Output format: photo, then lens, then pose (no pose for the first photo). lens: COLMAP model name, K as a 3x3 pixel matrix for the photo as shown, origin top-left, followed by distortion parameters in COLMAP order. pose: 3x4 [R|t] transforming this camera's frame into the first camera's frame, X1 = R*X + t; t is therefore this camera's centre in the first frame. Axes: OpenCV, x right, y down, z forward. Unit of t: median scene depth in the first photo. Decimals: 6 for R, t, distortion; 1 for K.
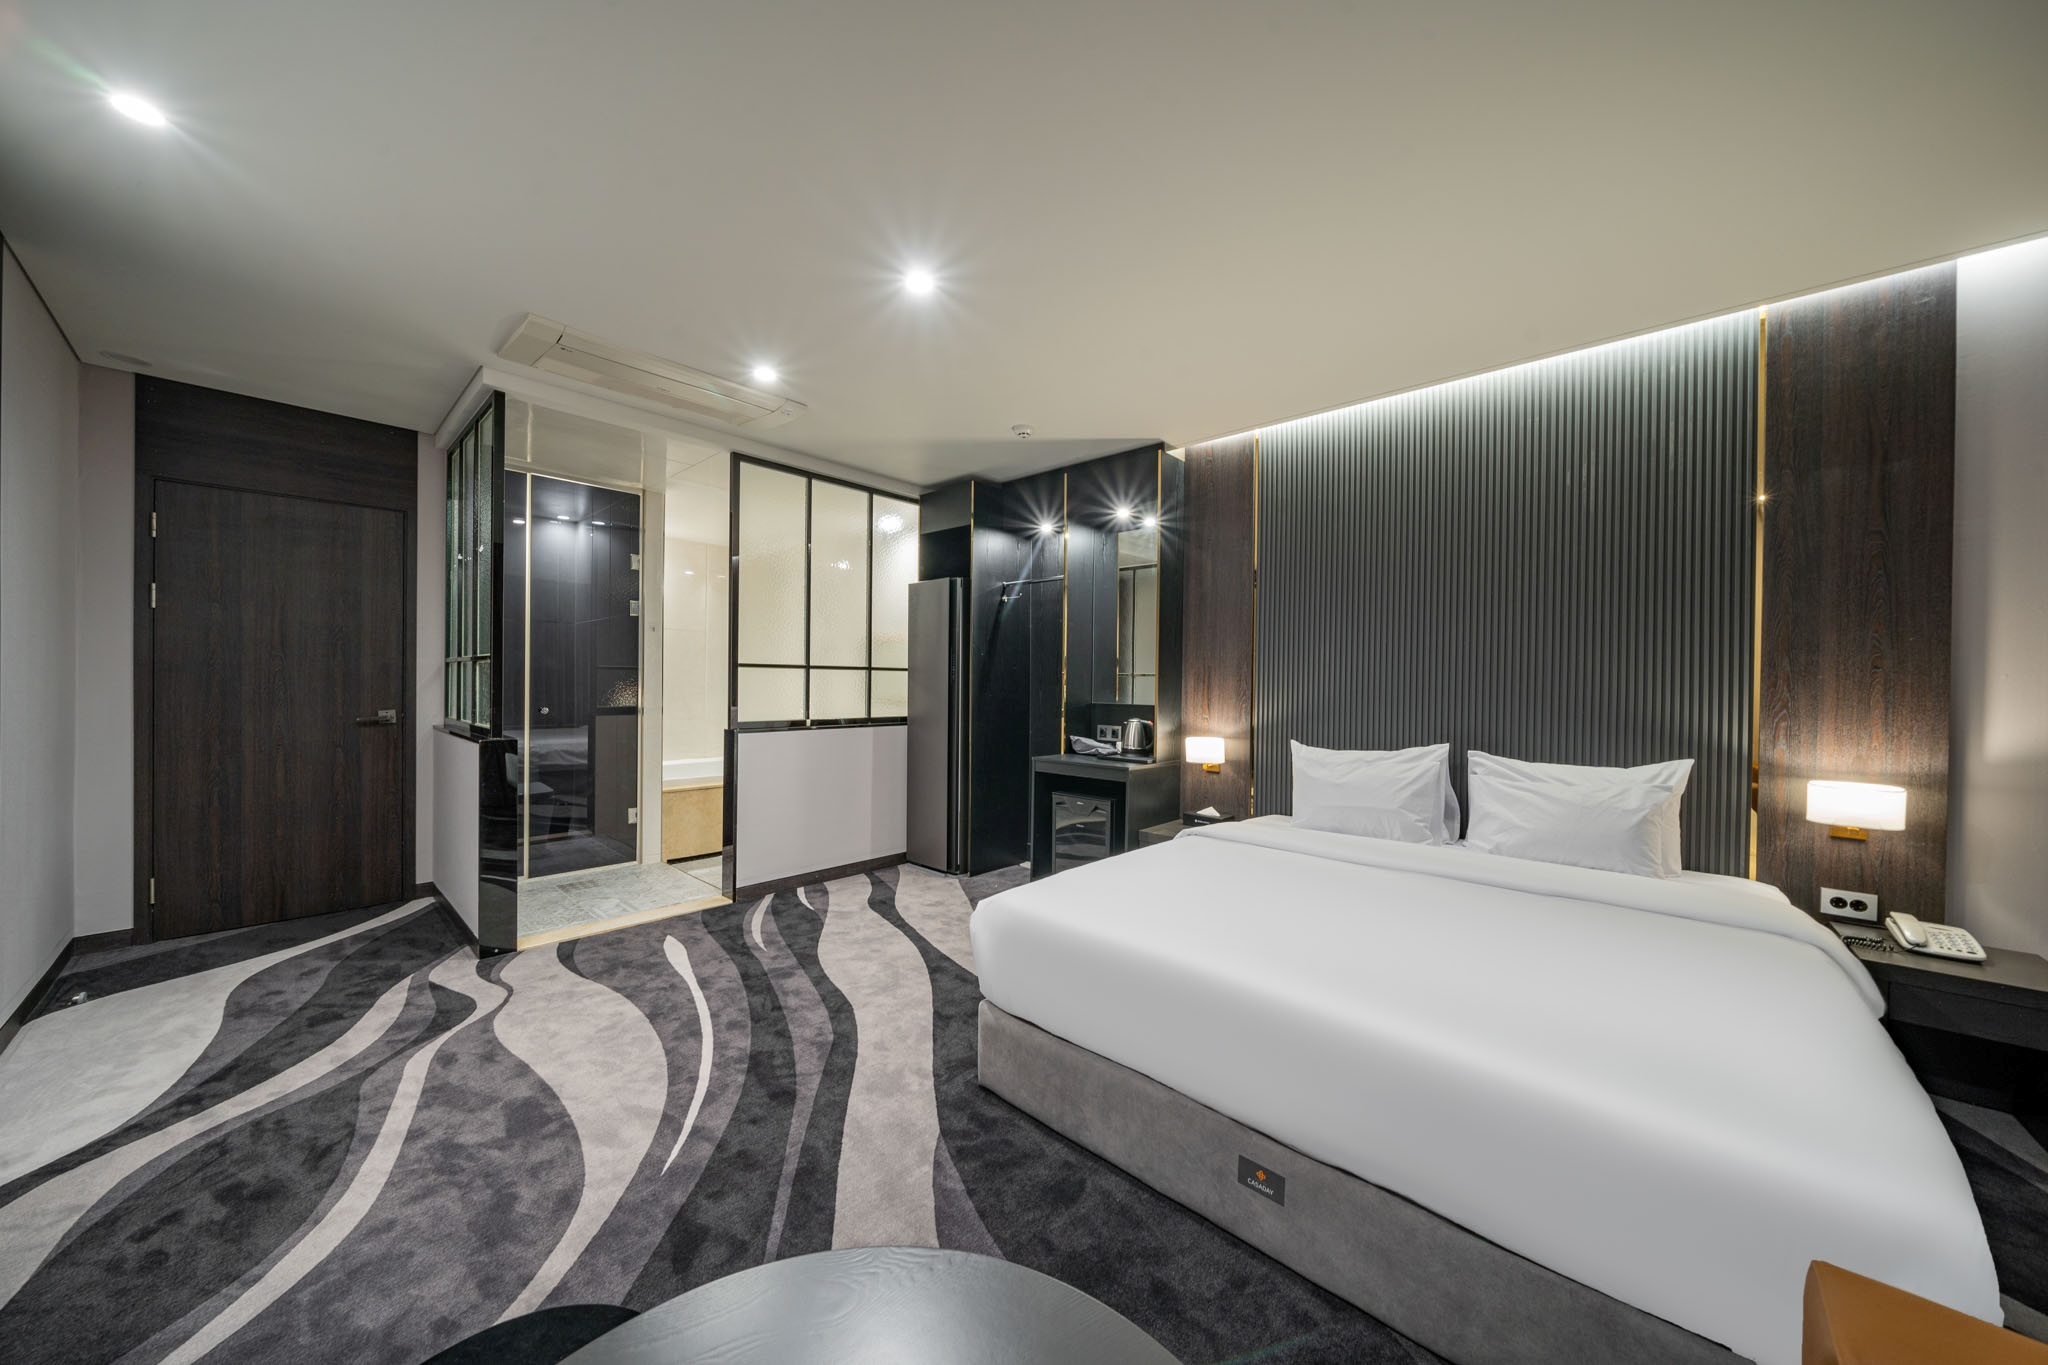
lens RADIAL K [[687.8, 0, 1027.5], [0, 687.8, 687.1], [0, 0, 1]] dist [-0.007839, -0.000078]
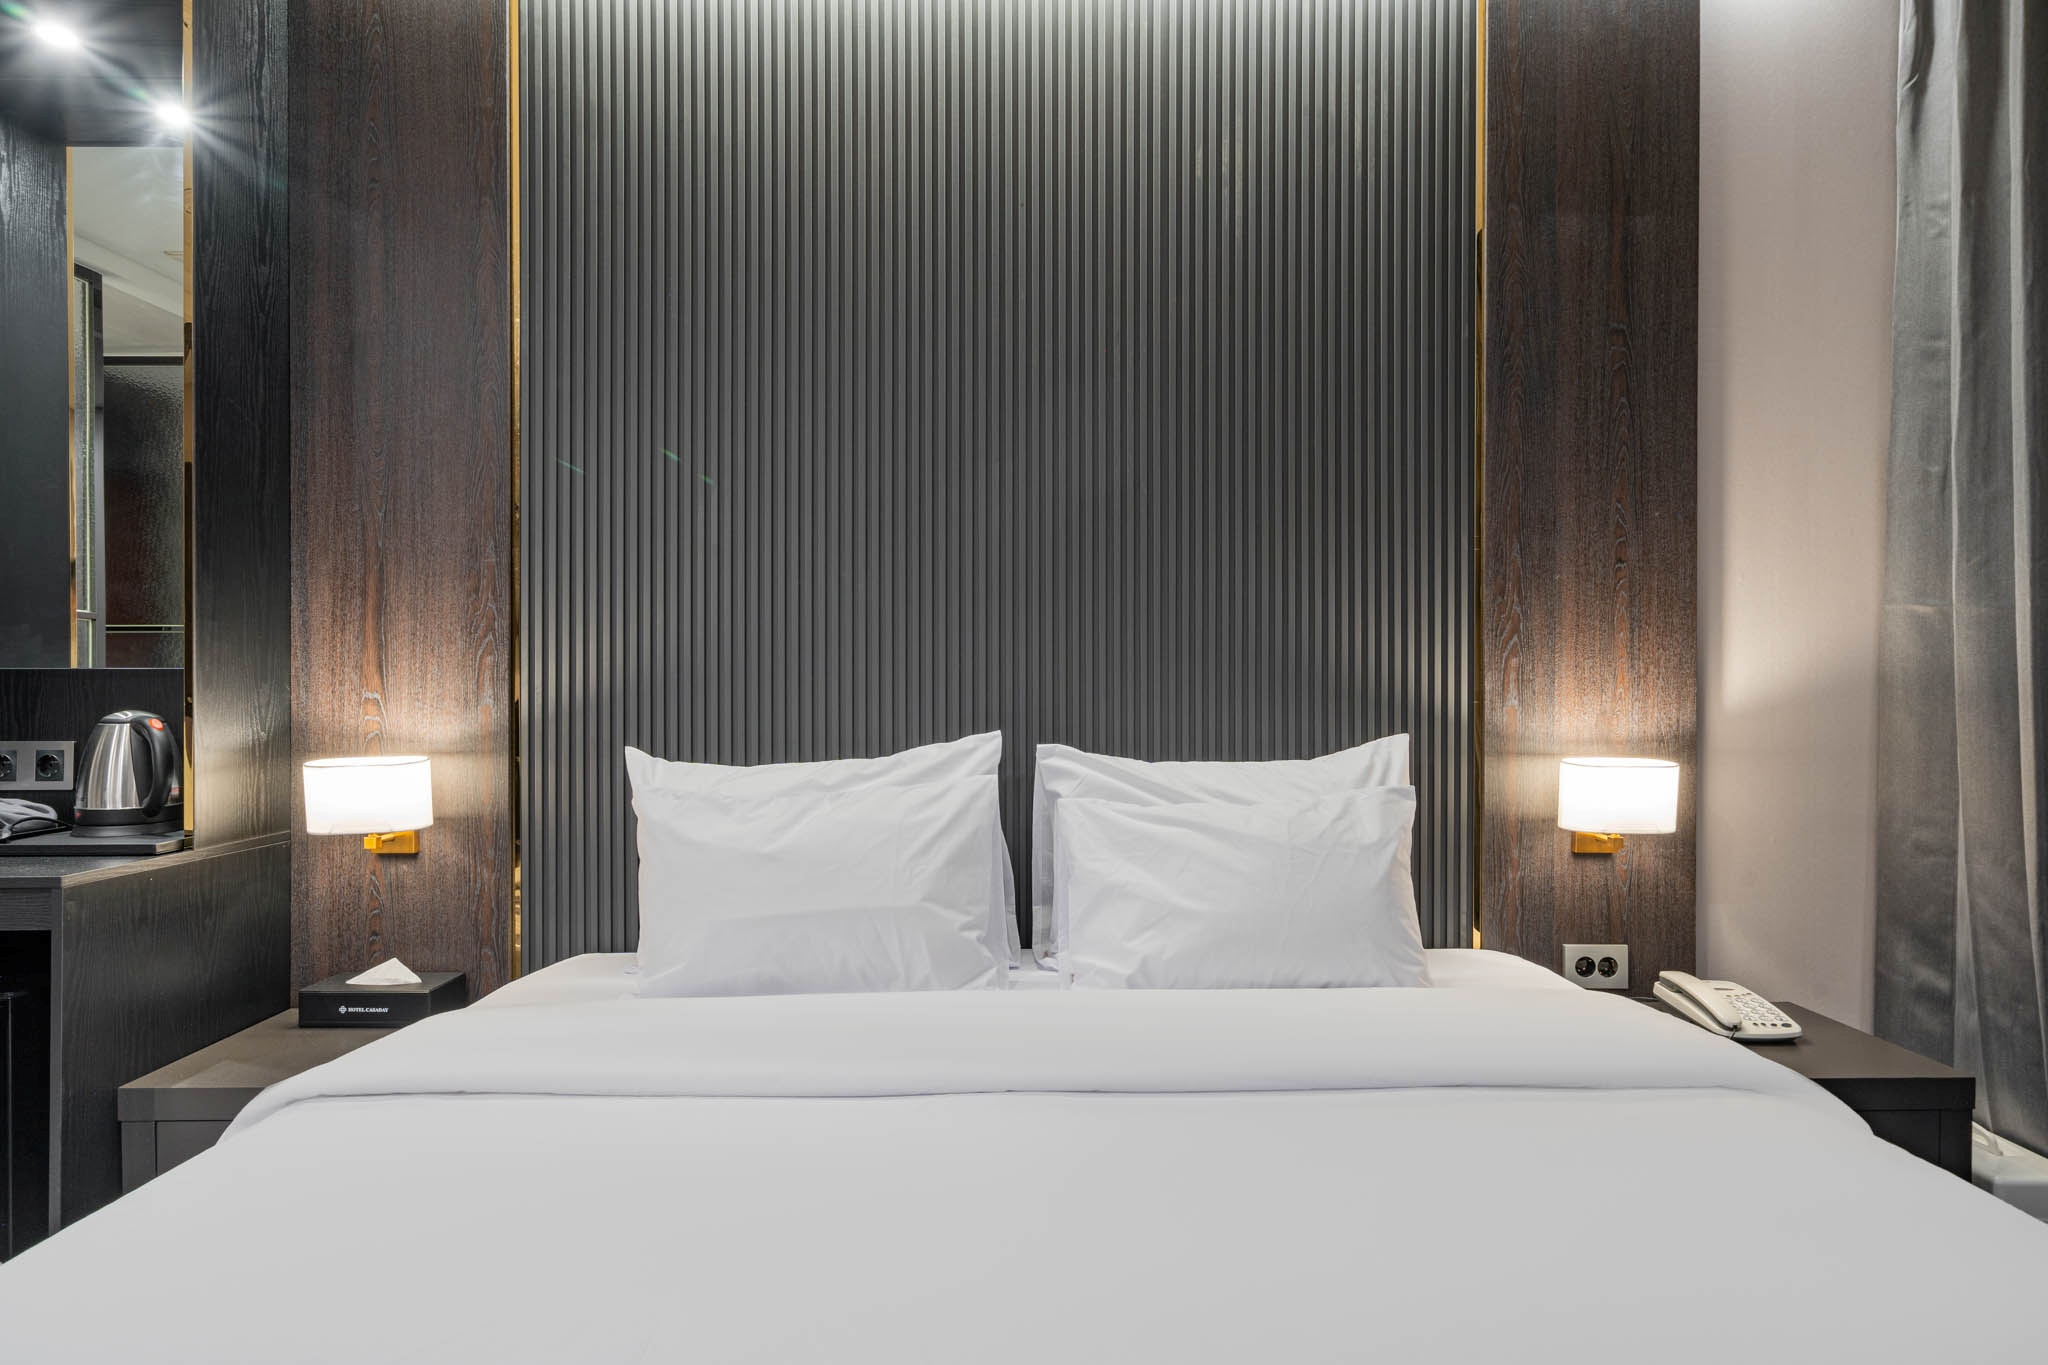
lens RADIAL K [[1112.0, 0, 1029.6], [0, 1112.0, 689.7], [0, 0, 1]] dist [0.006545, 0.000975]
pose [[0.730539, -0.017582, 0.682645, 0.165338], [0.013895, 0.999844, 0.010882, 0.052423], [-0.682730, 0.001536, 0.730669, 0.510658]]
